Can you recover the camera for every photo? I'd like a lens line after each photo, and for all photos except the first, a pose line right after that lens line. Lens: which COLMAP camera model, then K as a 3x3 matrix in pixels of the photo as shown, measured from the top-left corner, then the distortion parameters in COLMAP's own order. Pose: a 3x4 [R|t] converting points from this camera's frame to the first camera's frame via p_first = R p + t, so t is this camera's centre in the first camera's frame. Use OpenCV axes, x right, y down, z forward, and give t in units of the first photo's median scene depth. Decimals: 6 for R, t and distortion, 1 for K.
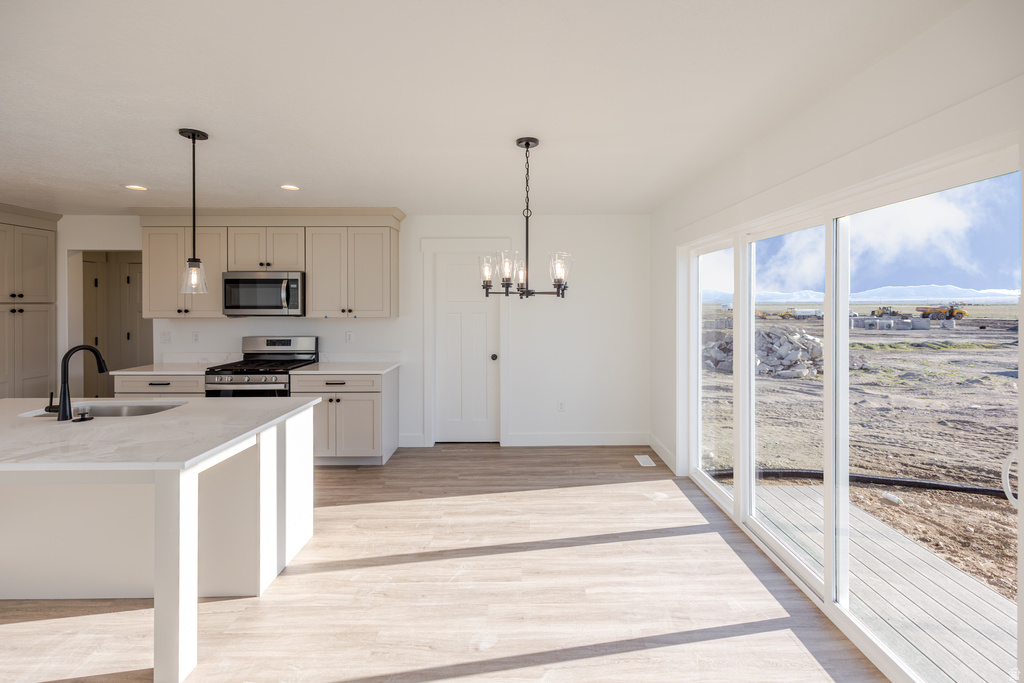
lens RADIAL K [[453.0, 0, 520.5], [0, 453.0, 304.0], [0, 0, 1]] dist [0.001897, 0.000158]
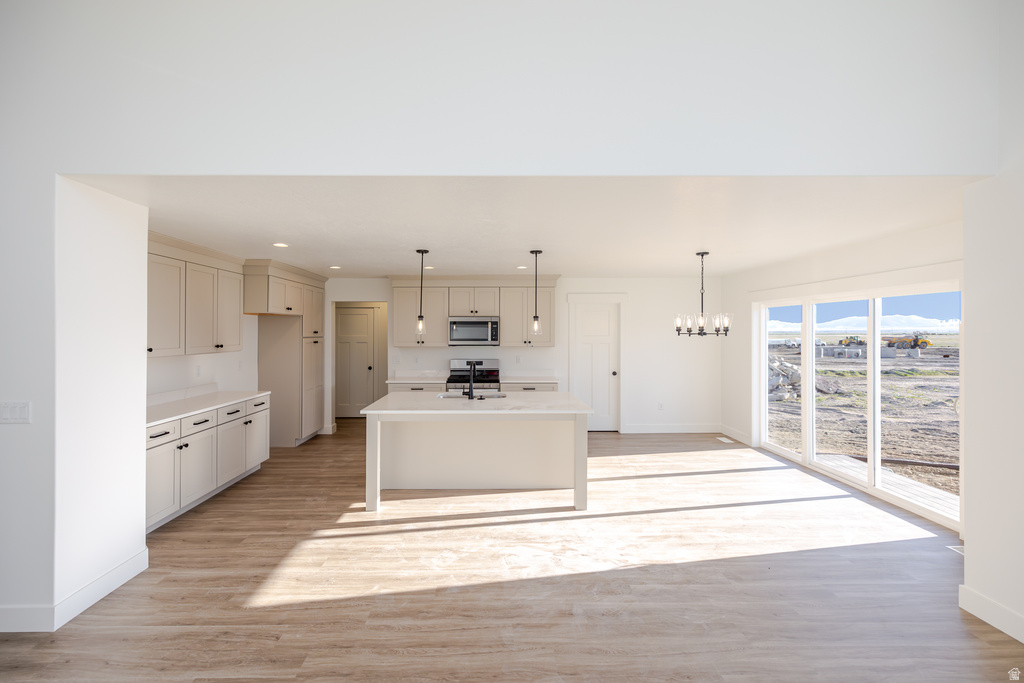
lens RADIAL K [[439.3, 0, 493.2], [0, 439.3, 330.6], [0, 0, 1]] dist [0.001872, 0.000242]
pose [[0.999986, 0.000201, -0.005196, -0.492947], [-0.000233, 0.999980, -0.006276, -0.014610], [0.005194, 0.006278, 0.999967, -0.484169]]
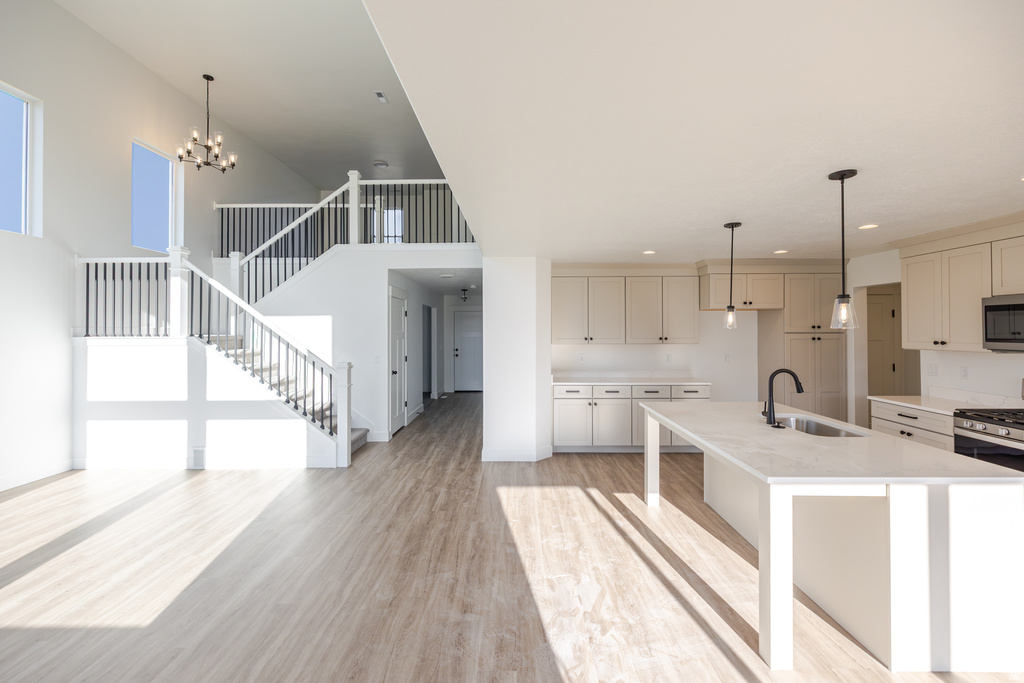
lens RADIAL K [[437.3, 0, 516.5], [0, 437.3, 325.3], [0, 0, 1]] dist [0.001766, 0.000160]
pose [[-0.007877, -0.008527, -0.999933, 0.154629], [-0.000697, 0.999963, -0.008522, -0.011941], [0.999969, 0.000630, -0.007883, 0.146512]]
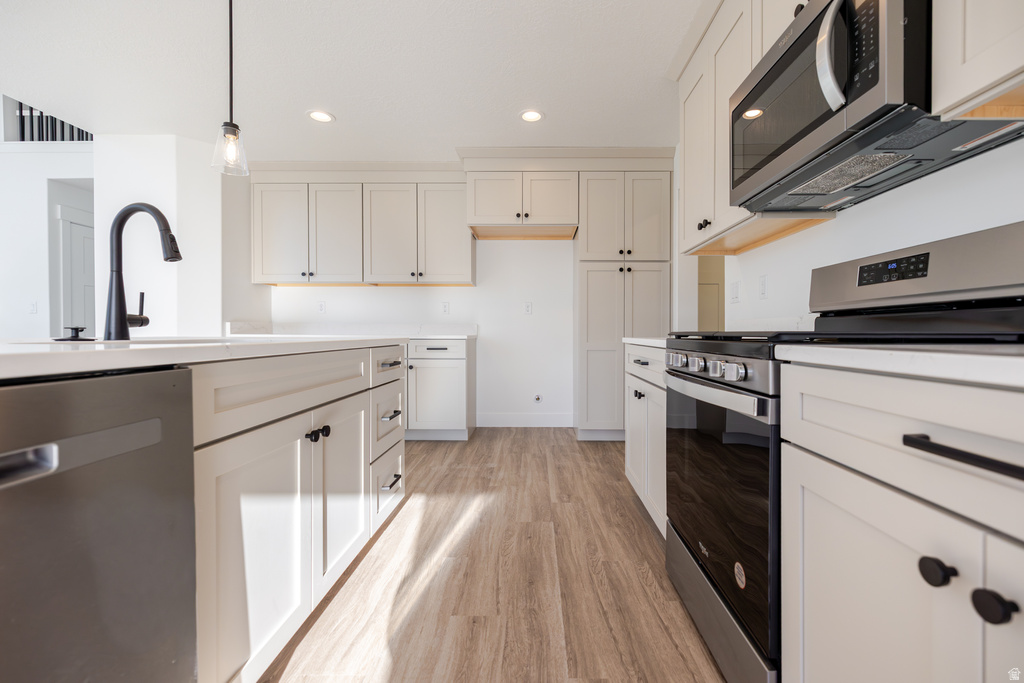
lens RADIAL K [[437.4, 0, 528.7], [0, 437.4, 335.9], [0, 0, 1]] dist [0.000154, 0.000015]
pose [[-0.020169, 0.009605, -0.999750, -0.268763], [-0.006139, 0.999934, 0.009731, 0.132440], [0.999778, 0.006333, -0.020108, 0.824456]]
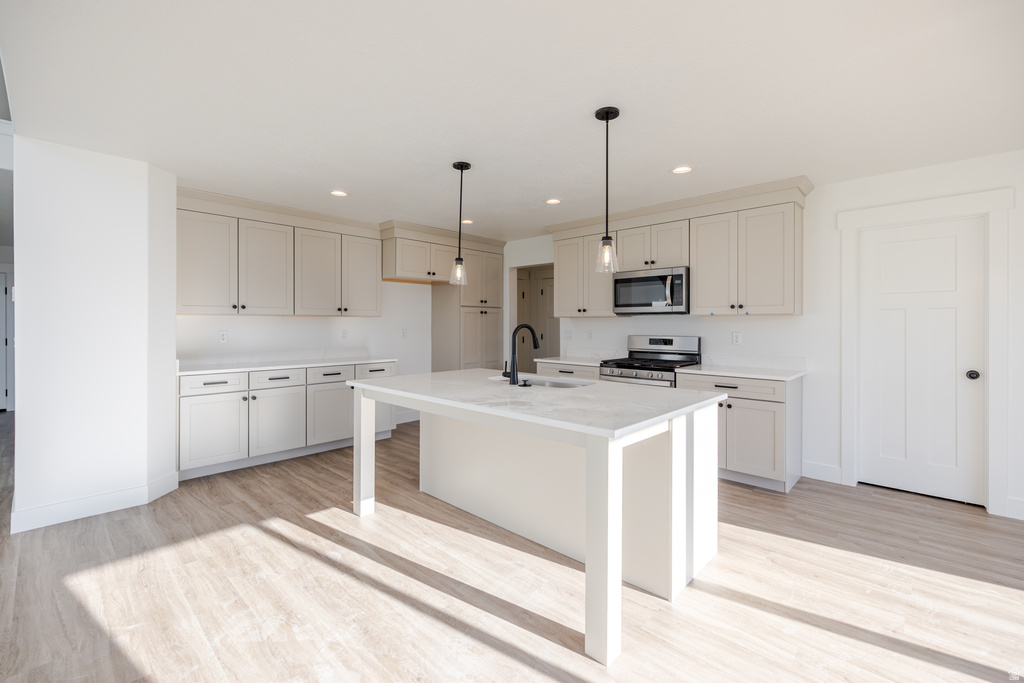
lens RADIAL K [[439.6, 0, 511.3], [0, 439.6, 324.8], [0, 0, 1]] dist [0.002932, -0.000062]
pose [[0.721326, 0.002327, -0.692592, -0.108207], [-0.004287, 0.999990, -0.001105, 0.053775], [0.692583, 0.003766, 0.721328, 0.082032]]
